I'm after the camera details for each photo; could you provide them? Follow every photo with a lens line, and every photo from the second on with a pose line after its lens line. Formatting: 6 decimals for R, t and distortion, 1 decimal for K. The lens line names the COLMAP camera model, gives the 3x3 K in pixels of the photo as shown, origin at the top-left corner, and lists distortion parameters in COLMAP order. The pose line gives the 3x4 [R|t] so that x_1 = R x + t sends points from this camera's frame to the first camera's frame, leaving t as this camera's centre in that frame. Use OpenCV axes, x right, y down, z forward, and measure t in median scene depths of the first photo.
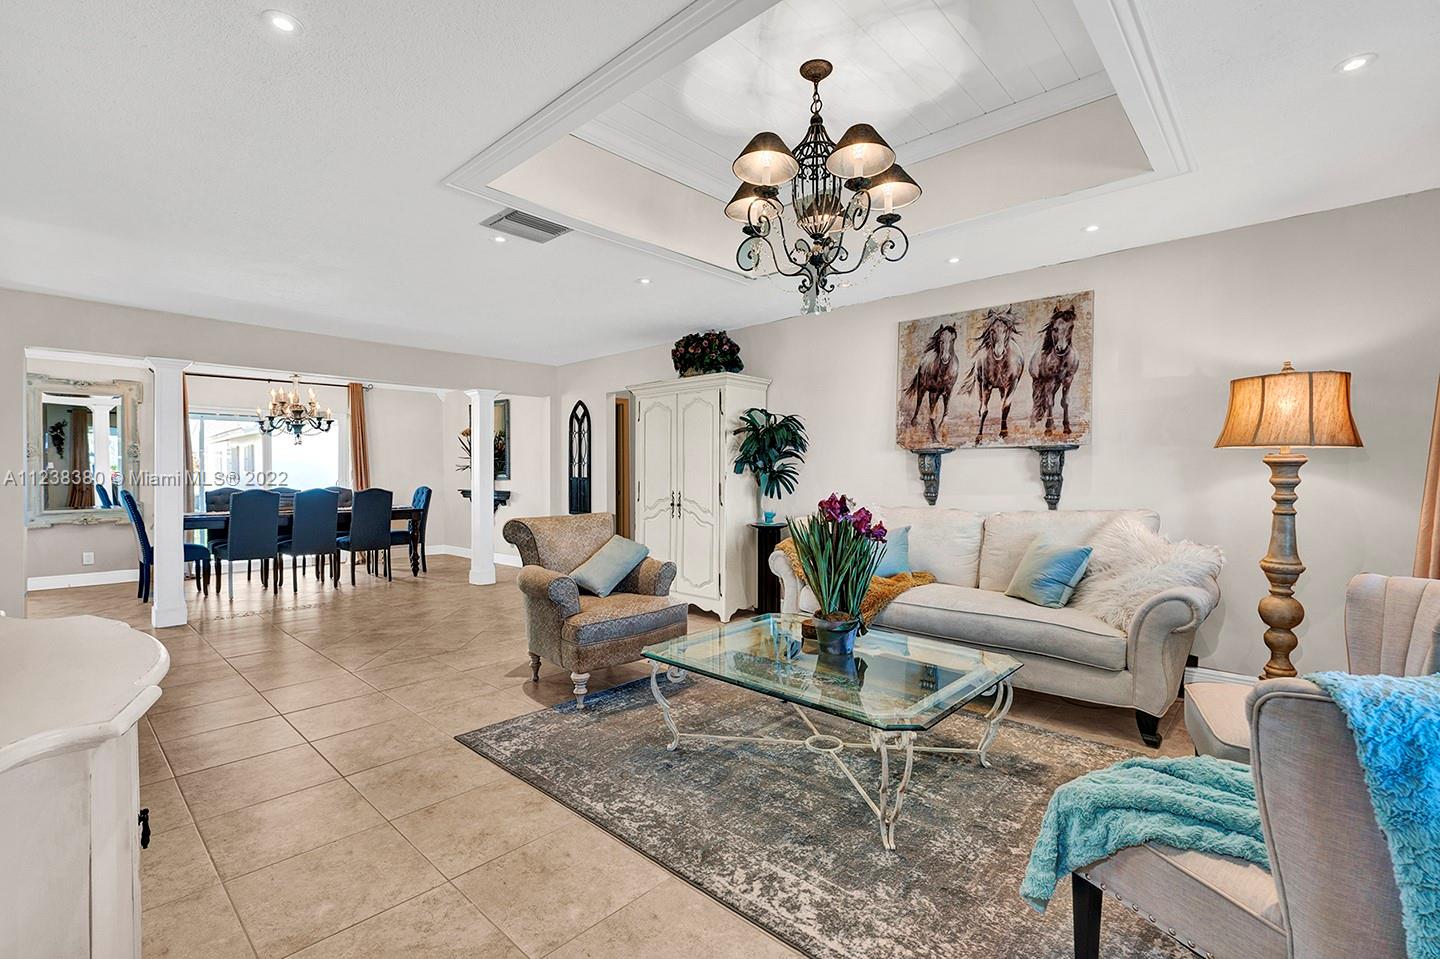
lens RADIAL K [[634.8, 0, 750.9], [0, 634.8, 480.5], [0, 0, 1]] dist [-0.014593, 0.001142]
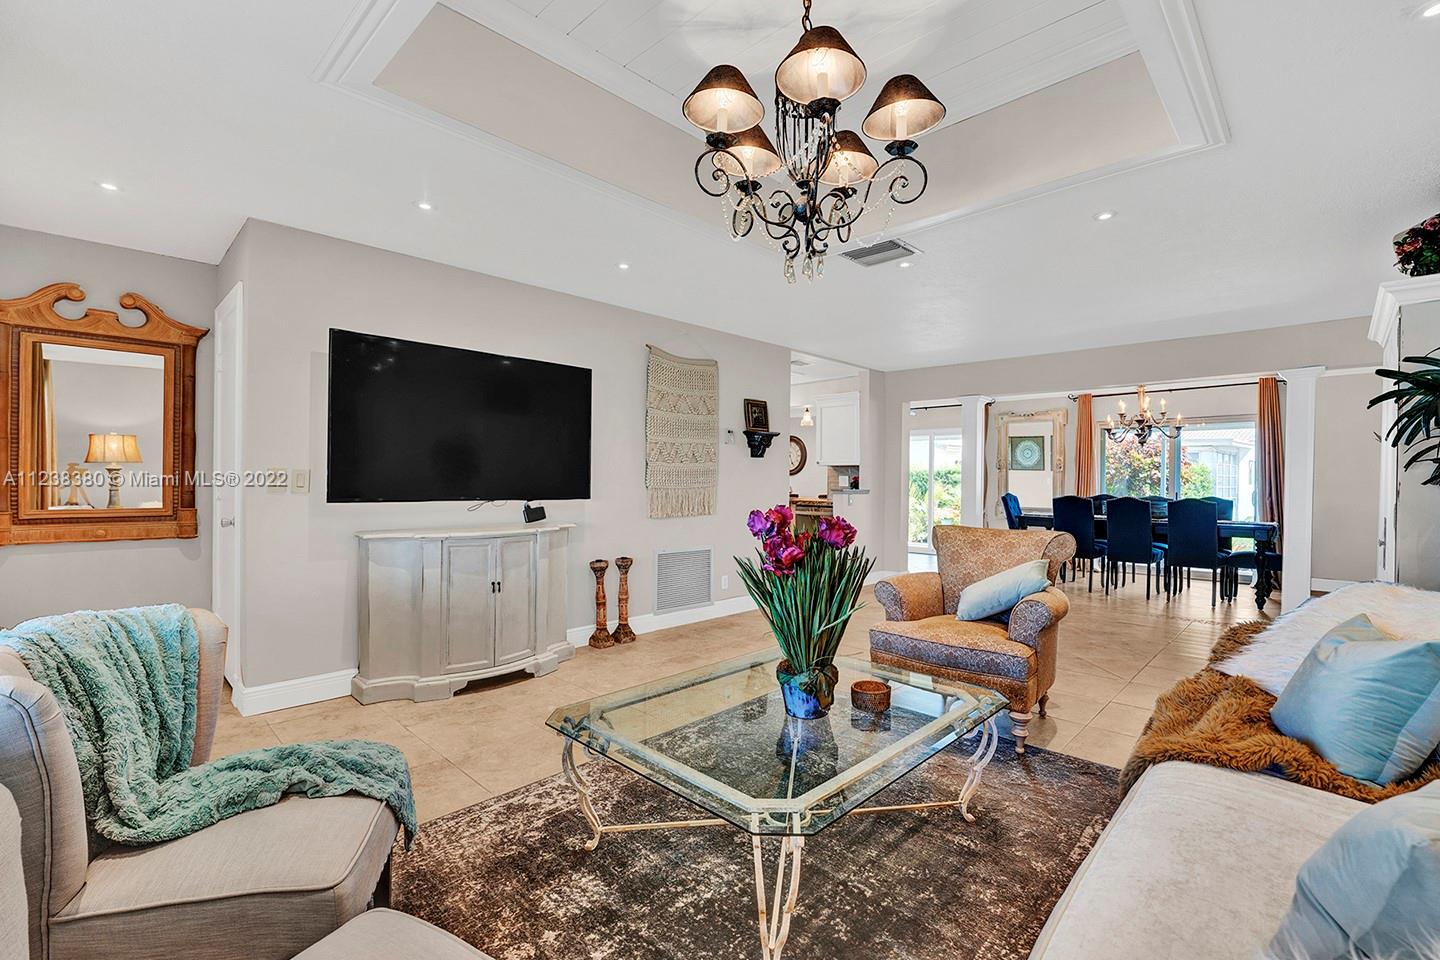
lens RADIAL K [[634.8, 0, 693.9], [0, 634.8, 478.7], [0, 0, 1]] dist [-0.014593, 0.001142]
pose [[-0.070595, 0.001009, -0.997505, 0.595728], [-0.020226, 0.999792, 0.002443, -0.006474], [0.997300, 0.020348, -0.070560, 0.600553]]
